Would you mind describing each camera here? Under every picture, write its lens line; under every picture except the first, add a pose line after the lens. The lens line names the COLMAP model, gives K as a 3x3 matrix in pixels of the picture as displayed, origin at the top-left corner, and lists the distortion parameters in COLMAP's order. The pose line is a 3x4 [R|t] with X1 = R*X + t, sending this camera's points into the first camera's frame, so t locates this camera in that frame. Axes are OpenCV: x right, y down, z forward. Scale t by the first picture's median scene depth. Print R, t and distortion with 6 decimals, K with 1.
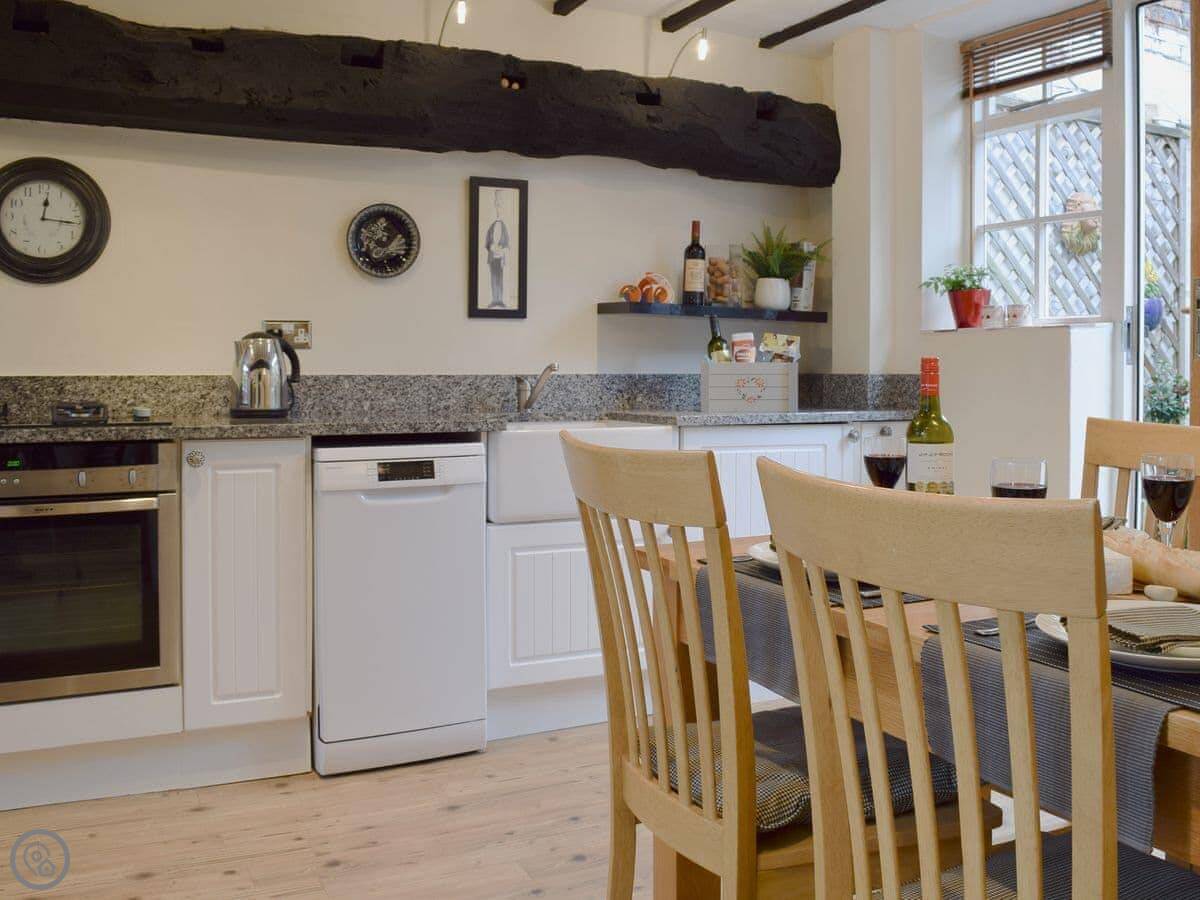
lens RADIAL K [[1146.0, 0, 600.0], [0, 1146.0, 450.0], [0, 0, 1]] dist [-0.094459, -0.000964]
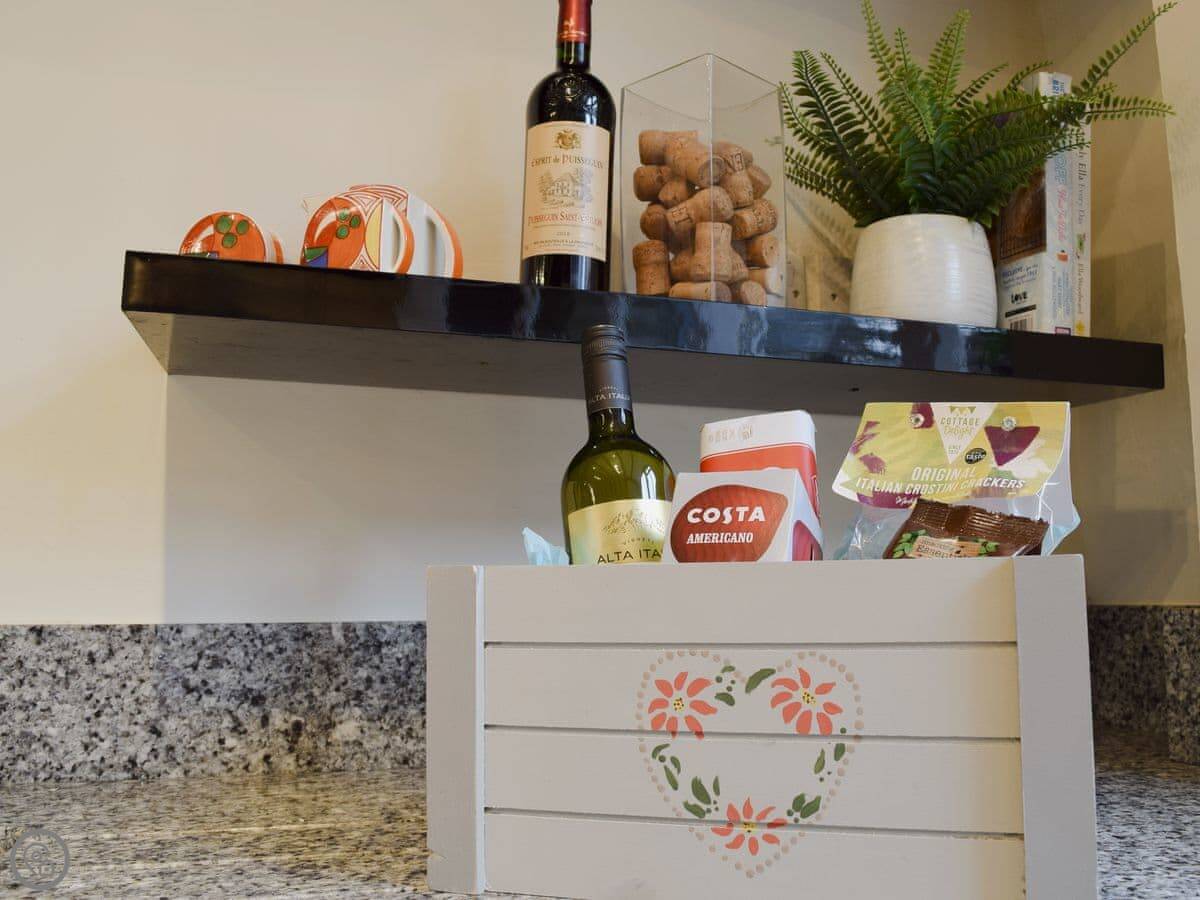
lens RADIAL K [[1262.6, 0, 600.0], [0, 1262.6, 450.0], [0, 0, 1]] dist [-0.099386, 0.014768]
pose [[0.990307, -0.023209, -0.136944, 0.122646], [-0.001585, 0.983988, -0.178225, -0.055888], [0.138887, 0.176715, 0.974414, 0.757423]]
